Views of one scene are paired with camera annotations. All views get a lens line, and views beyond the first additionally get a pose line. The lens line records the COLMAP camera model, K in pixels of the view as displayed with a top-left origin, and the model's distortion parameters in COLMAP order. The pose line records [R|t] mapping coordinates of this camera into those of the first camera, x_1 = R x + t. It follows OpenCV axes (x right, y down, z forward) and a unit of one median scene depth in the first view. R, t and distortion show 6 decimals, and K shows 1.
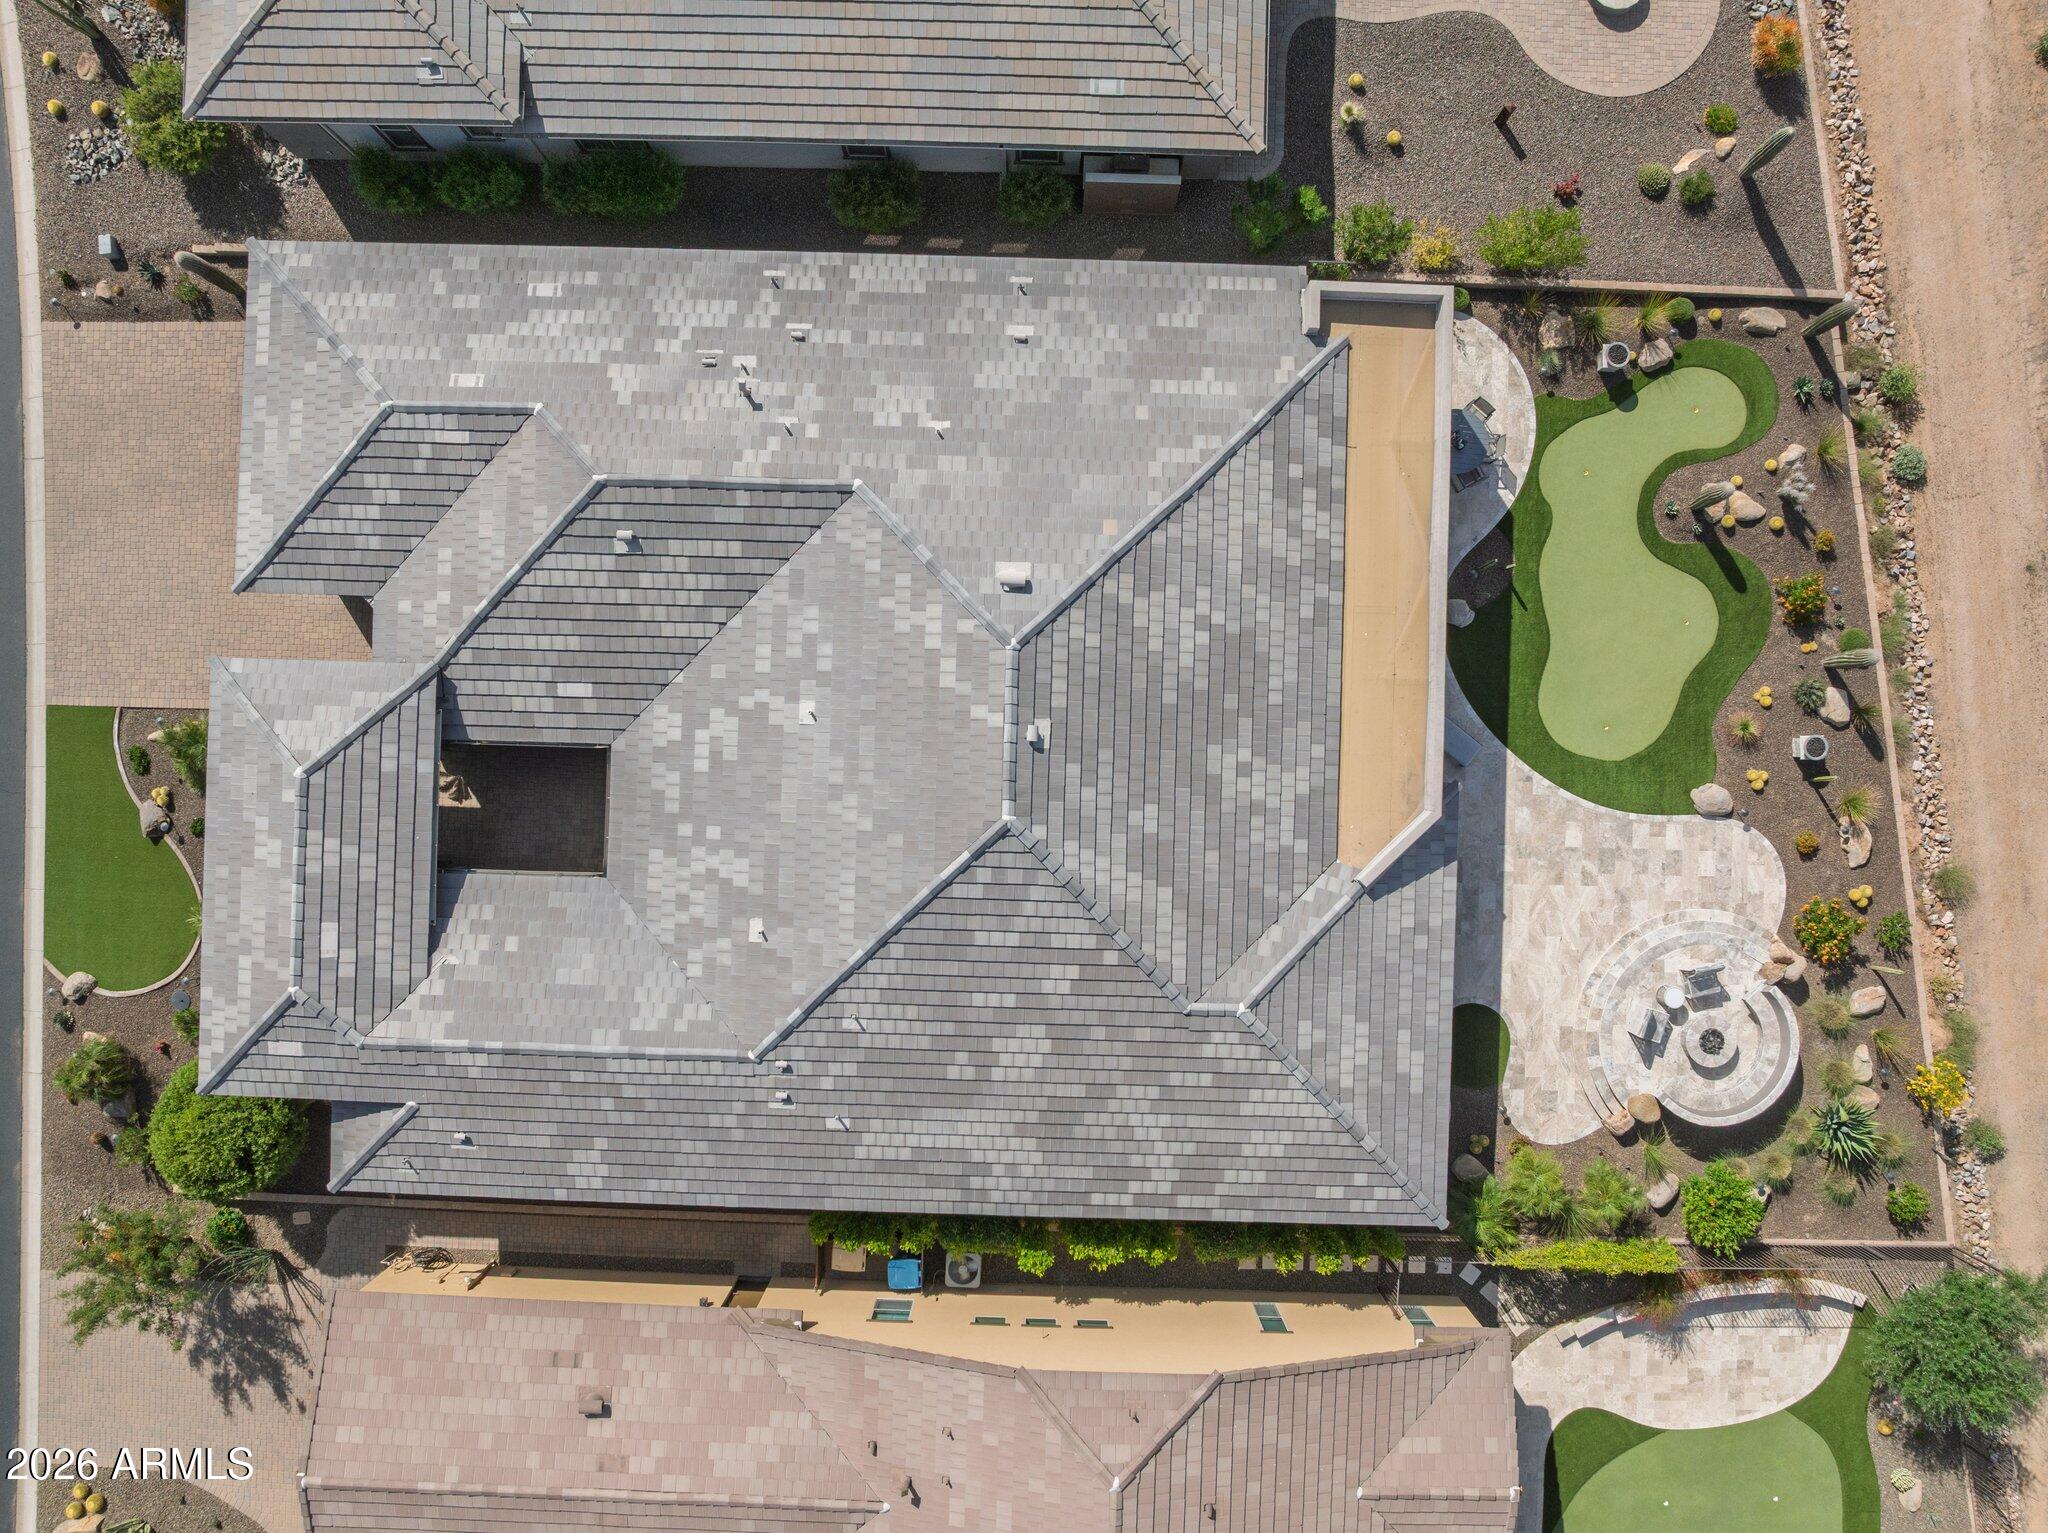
lens RADIAL K [[1429.1, 0, 1021.4], [0, 1429.1, 764.6], [0, 0, 1]] dist [-0.035155, -0.011753]
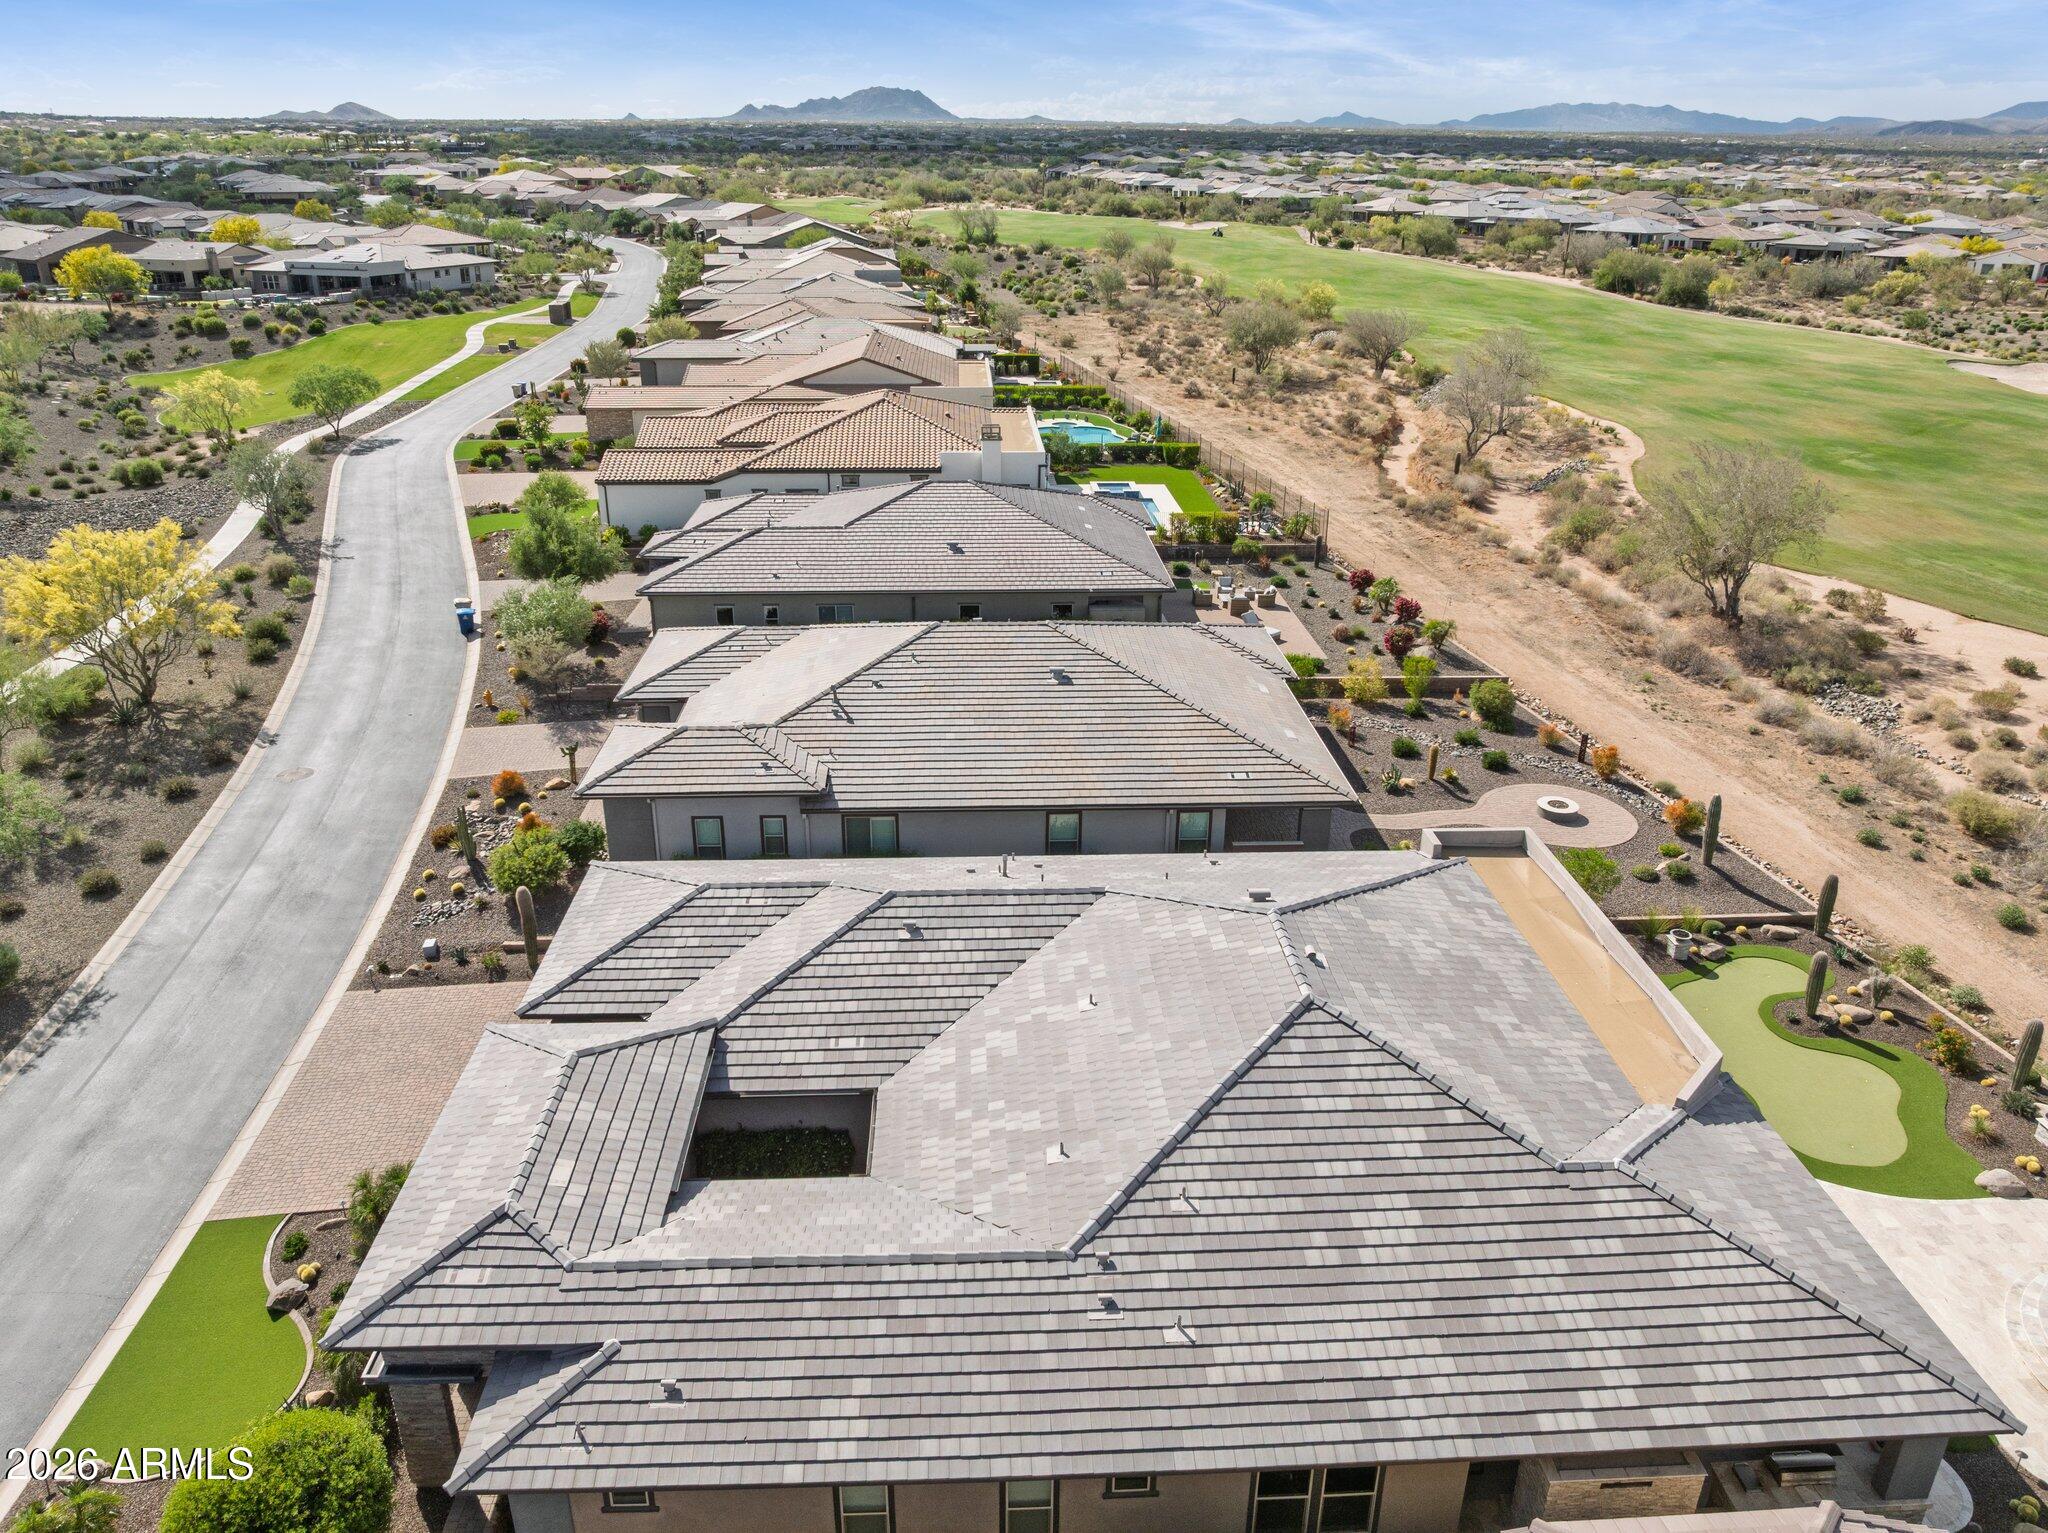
lens RADIAL K [[1441.8, 0, 1023.7], [0, 1441.8, 766.0], [0, 0, 1]] dist [-0.038427, -0.007266]
pose [[0.997097, -0.023118, 0.072542, -0.264277], [0.075801, 0.390793, -0.917352, 0.841126], [-0.007141, 0.920188, 0.391411, 0.426129]]
